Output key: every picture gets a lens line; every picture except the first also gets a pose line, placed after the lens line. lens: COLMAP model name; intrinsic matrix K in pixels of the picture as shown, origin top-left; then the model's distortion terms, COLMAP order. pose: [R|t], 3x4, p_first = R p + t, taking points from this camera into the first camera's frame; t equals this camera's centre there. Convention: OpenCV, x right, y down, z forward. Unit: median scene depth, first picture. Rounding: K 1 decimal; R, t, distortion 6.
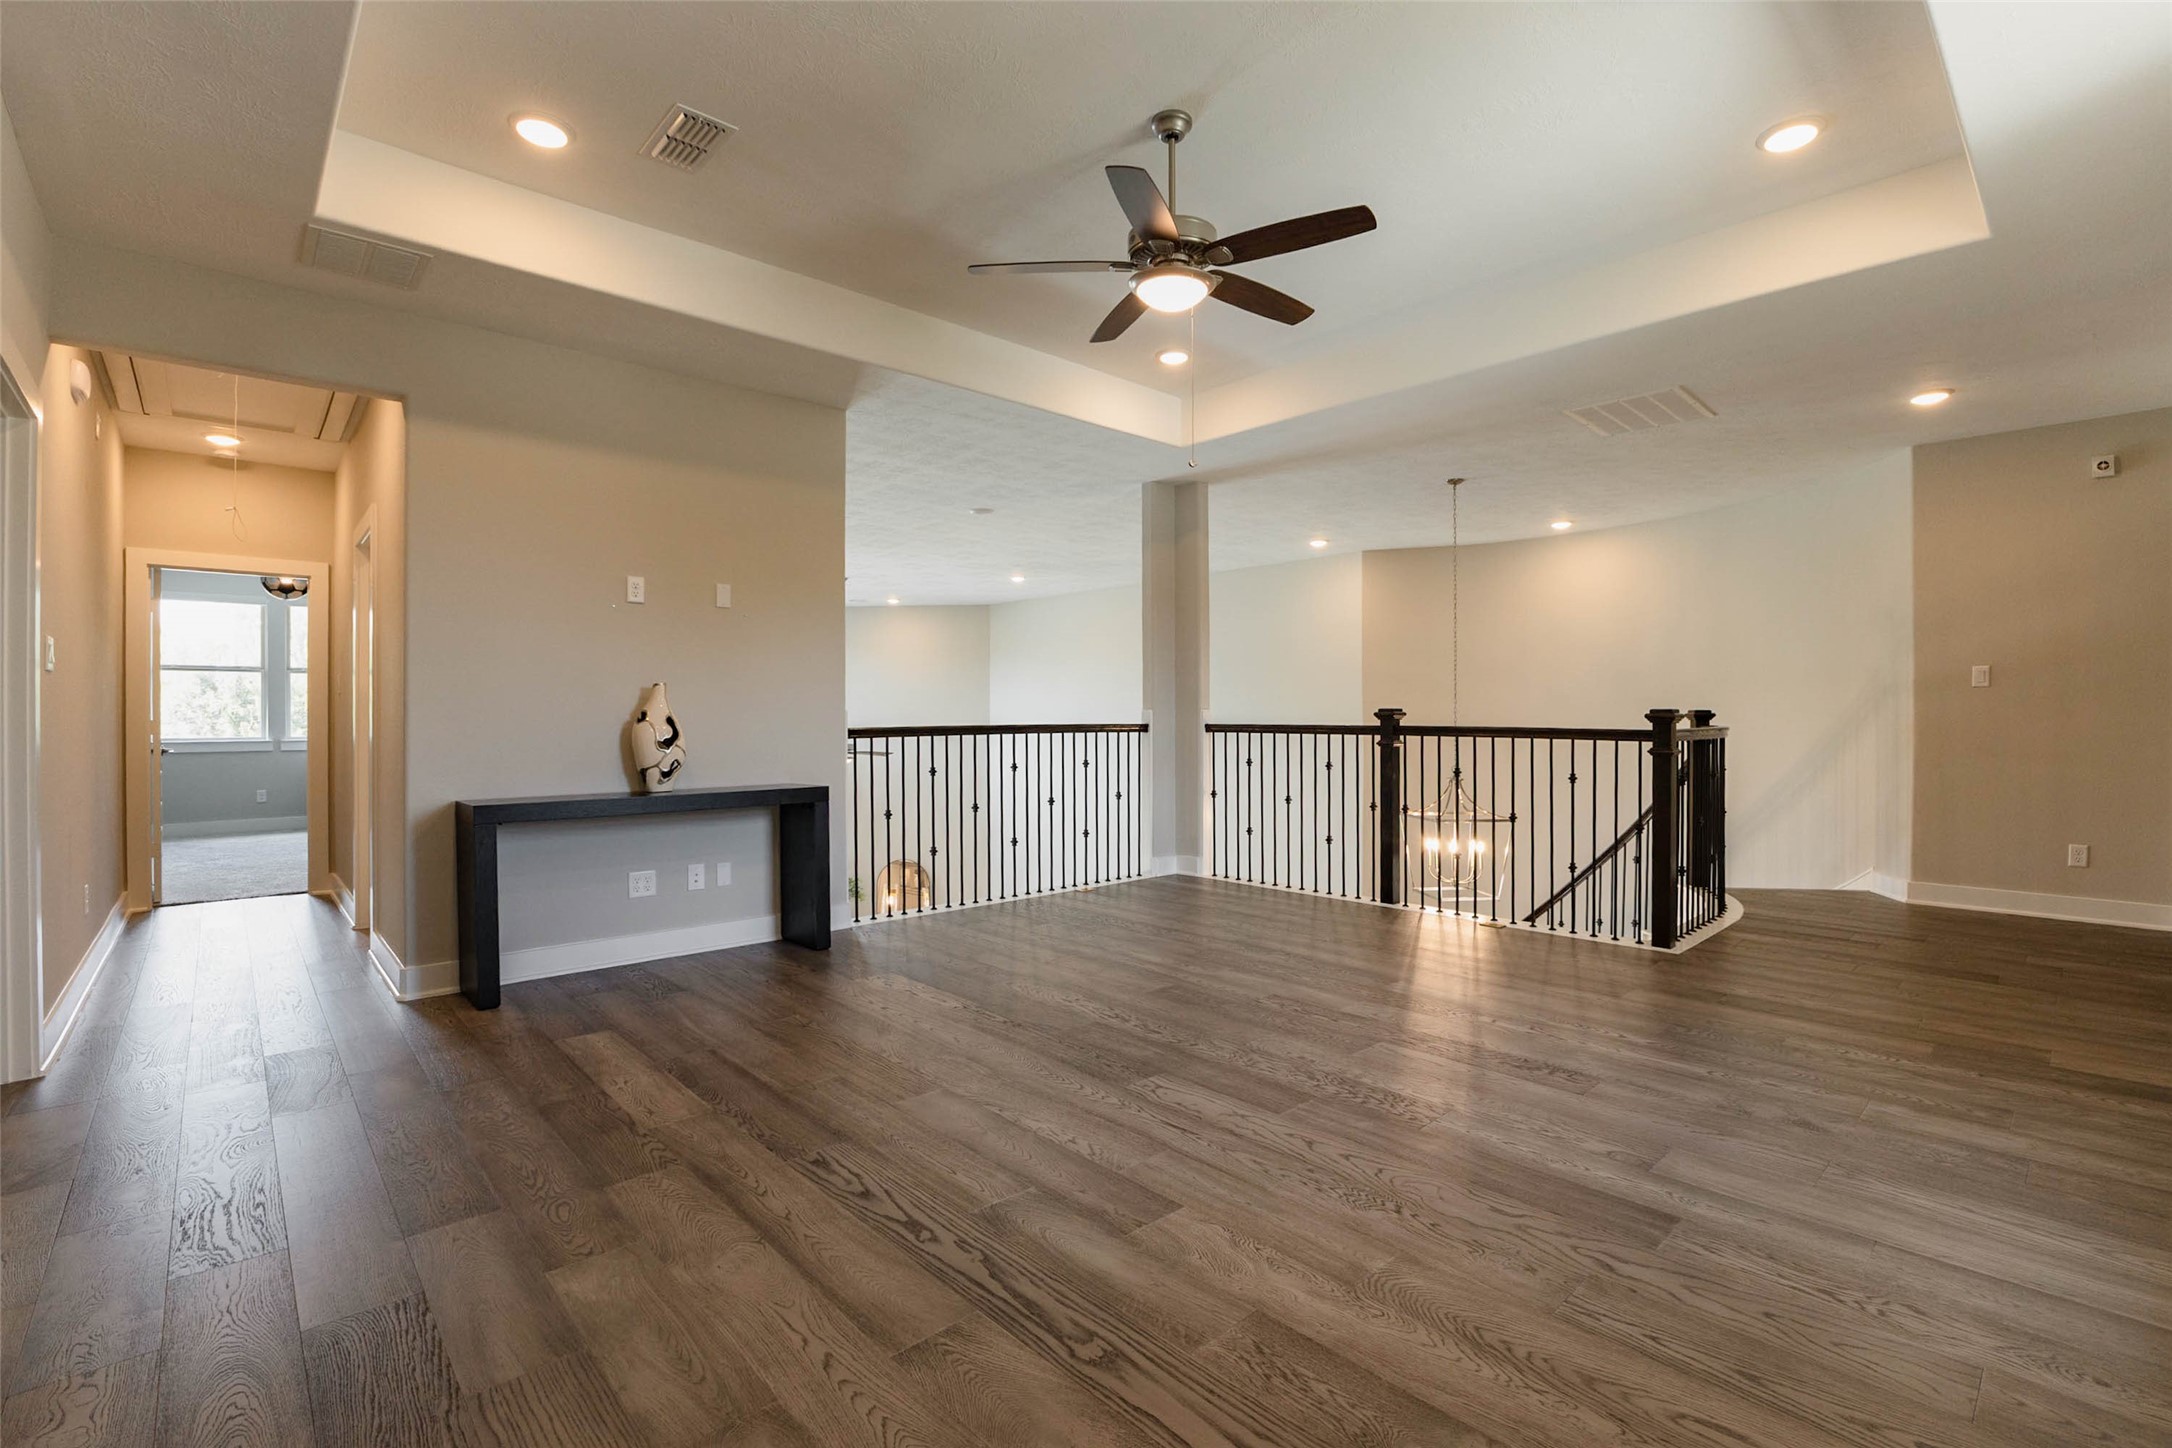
lens RADIAL K [[965.4, 0, 1084.0], [0, 965.4, 761.3], [0, 0, 1]] dist [-0.067145, 0.000360]
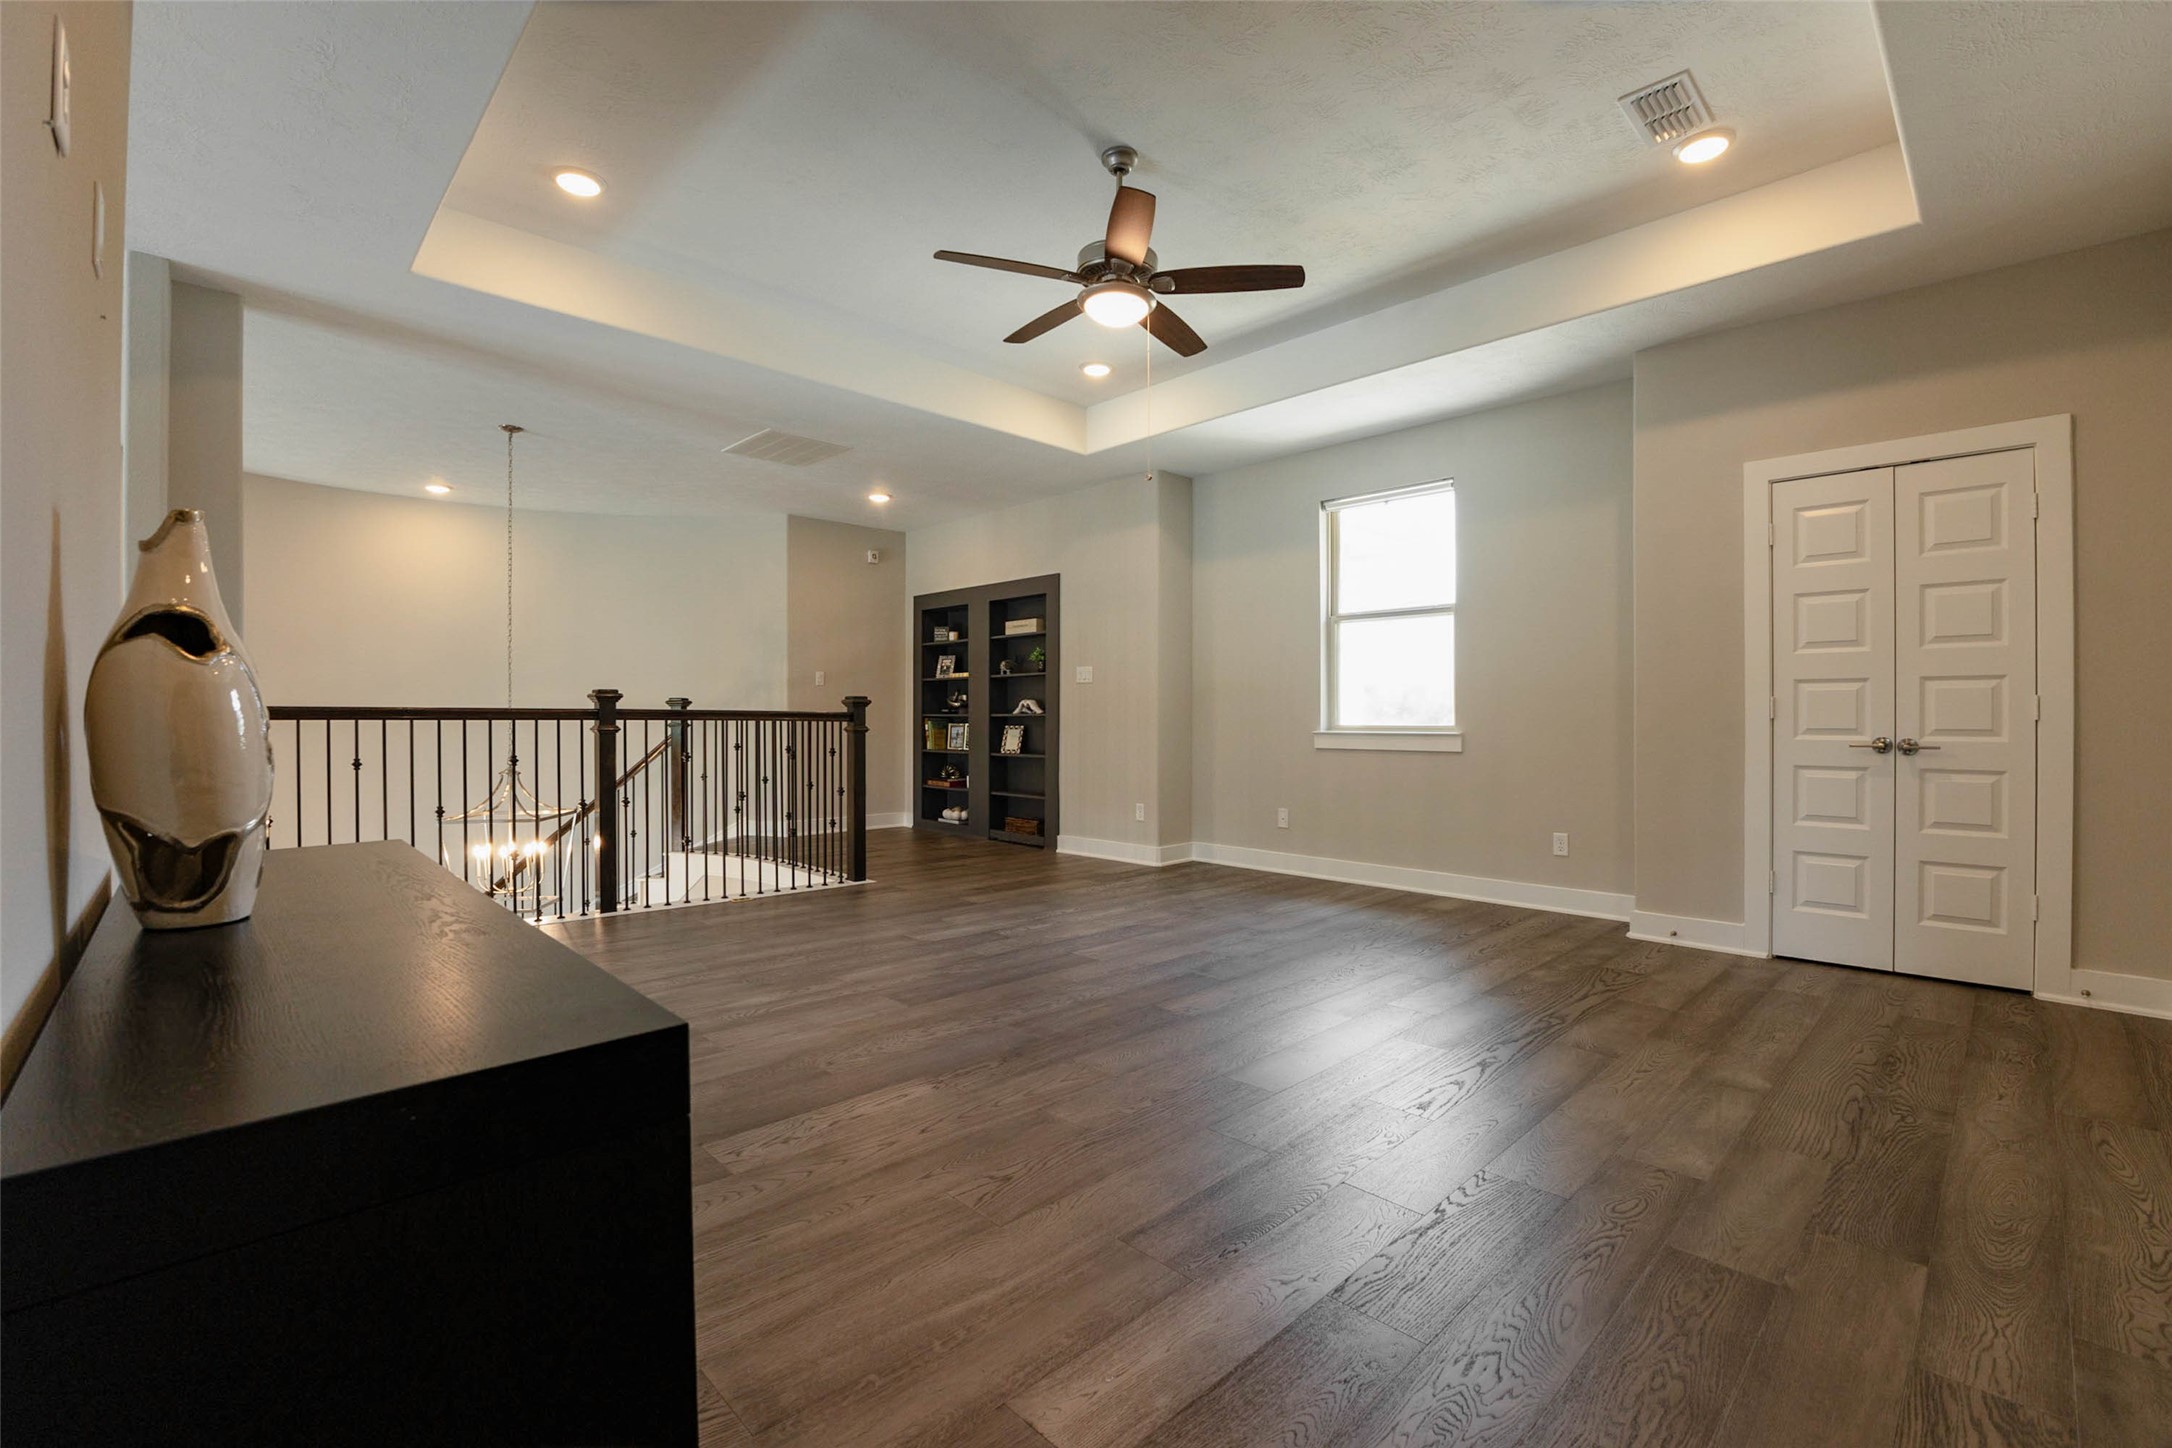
lens RADIAL K [[950.3, 0, 1064.8], [0, 950.3, 736.4], [0, 0, 1]] dist [0.009125, 0.000138]
pose [[-0.022859, -0.032653, 0.999205, -0.754634], [0.029062, 0.999022, 0.033312, -0.038231], [-0.999316, 0.029800, -0.021887, 0.775573]]
